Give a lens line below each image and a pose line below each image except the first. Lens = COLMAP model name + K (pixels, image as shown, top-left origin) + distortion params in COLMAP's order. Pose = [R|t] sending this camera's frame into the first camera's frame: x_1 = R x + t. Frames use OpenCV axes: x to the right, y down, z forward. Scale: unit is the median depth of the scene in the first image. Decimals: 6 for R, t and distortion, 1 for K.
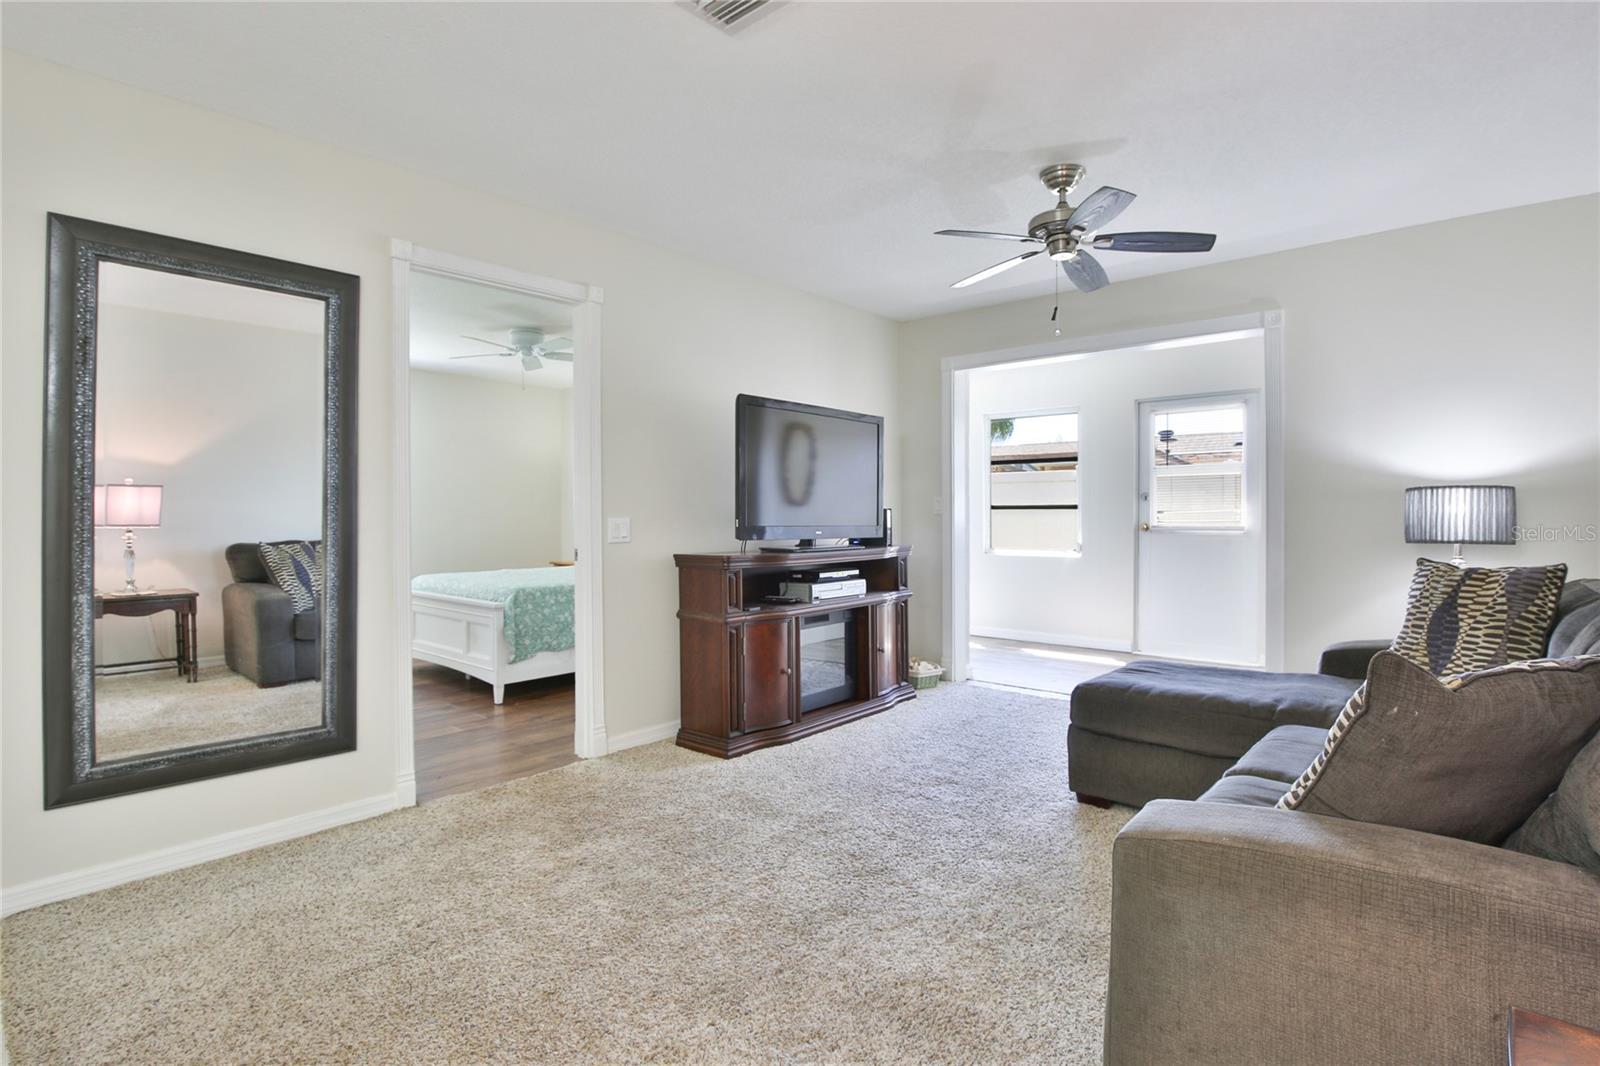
lens RADIAL K [[781.2, 0, 822.0], [0, 781.2, 528.8], [0, 0, 1]] dist [-0.034106, 0.004164]
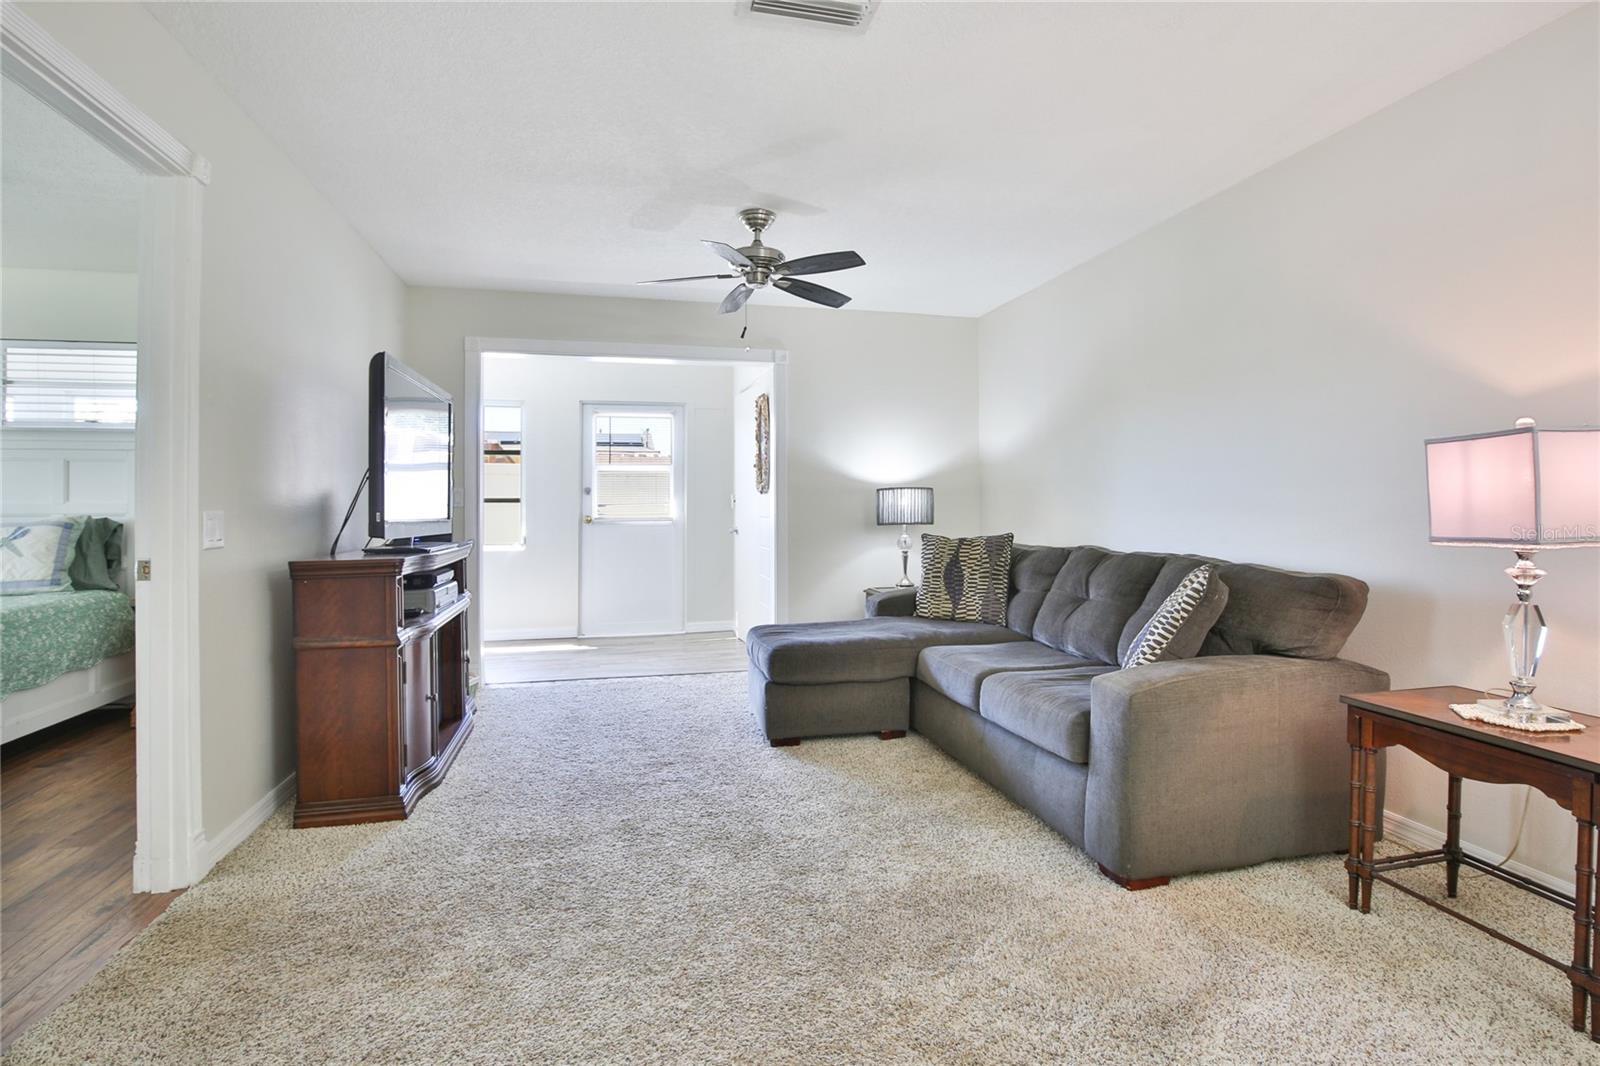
lens RADIAL K [[781.2, 0, 811.6], [0, 781.2, 506.7], [0, 0, 1]] dist [-0.034106, 0.004164]
pose [[0.580615, 0.000729, 0.814178, -0.519902], [0.017798, 0.999749, -0.013588, 0.001017], [-0.813984, 0.022380, 0.580456, 0.217086]]
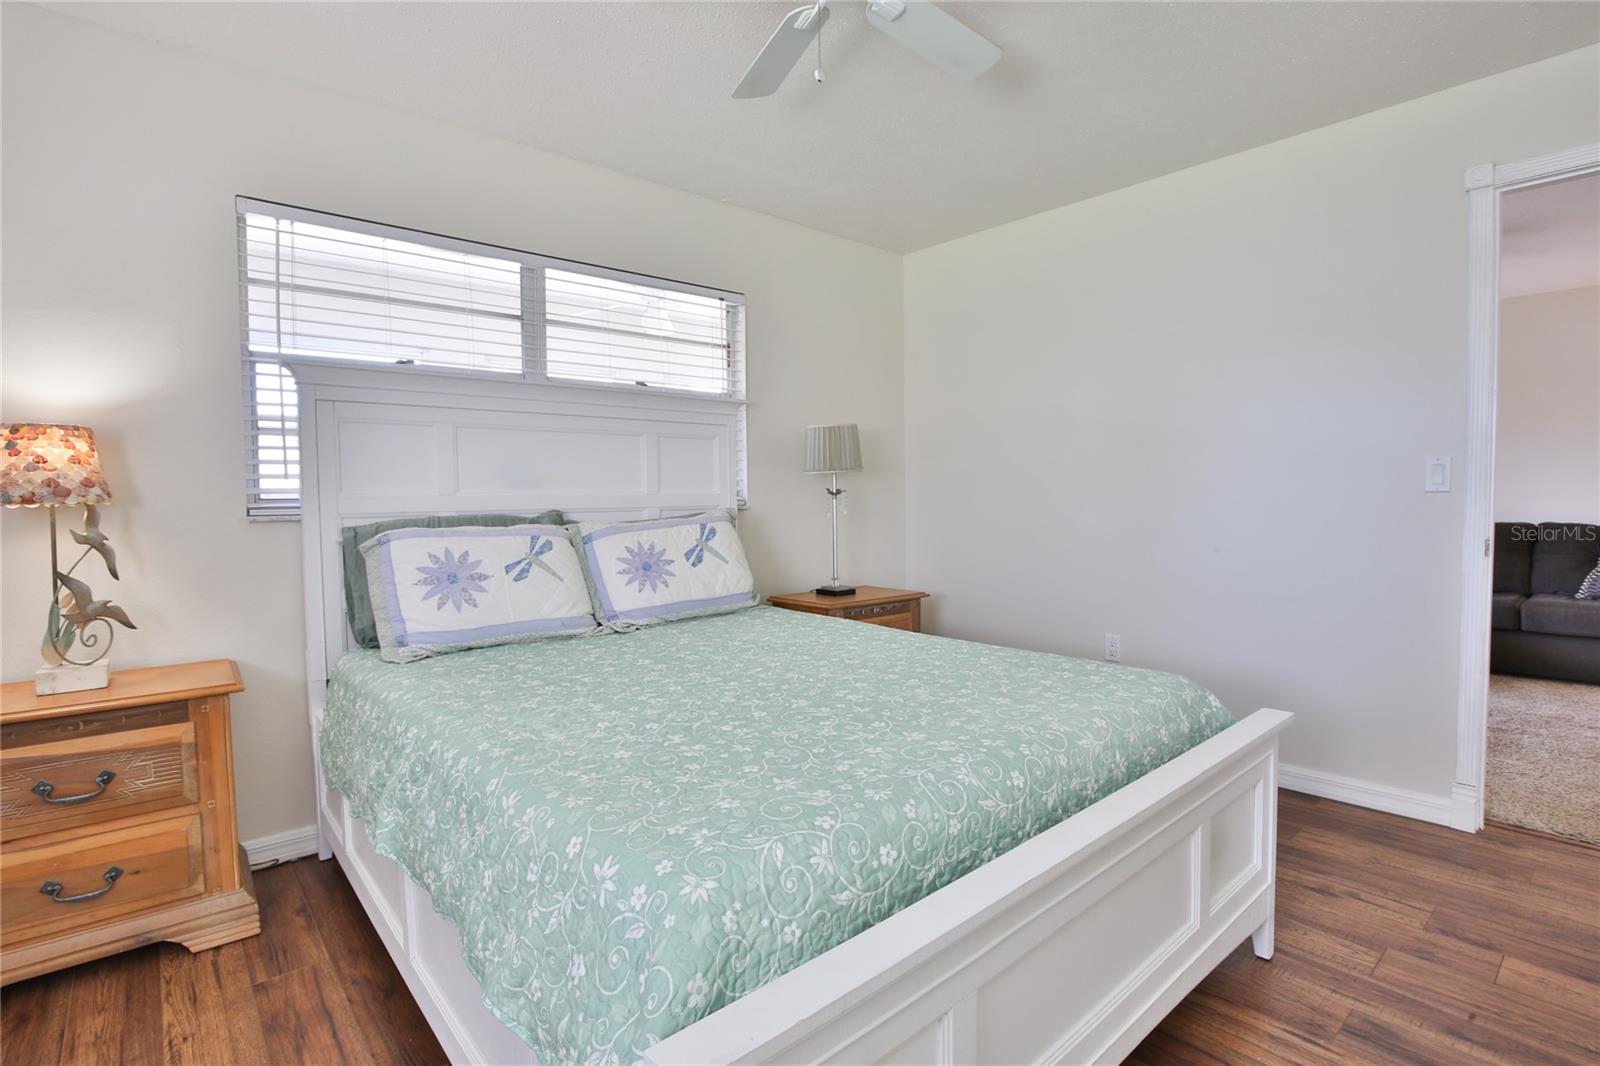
lens RADIAL K [[781.2, 0, 810.2], [0, 781.2, 514.8], [0, 0, 1]] dist [-0.034106, 0.004164]
pose [[0.145125, -0.026351, 0.989062, -1.116670], [0.036045, 0.999122, 0.021330, -0.029147], [-0.988756, 0.032556, 0.145948, 1.552715]]
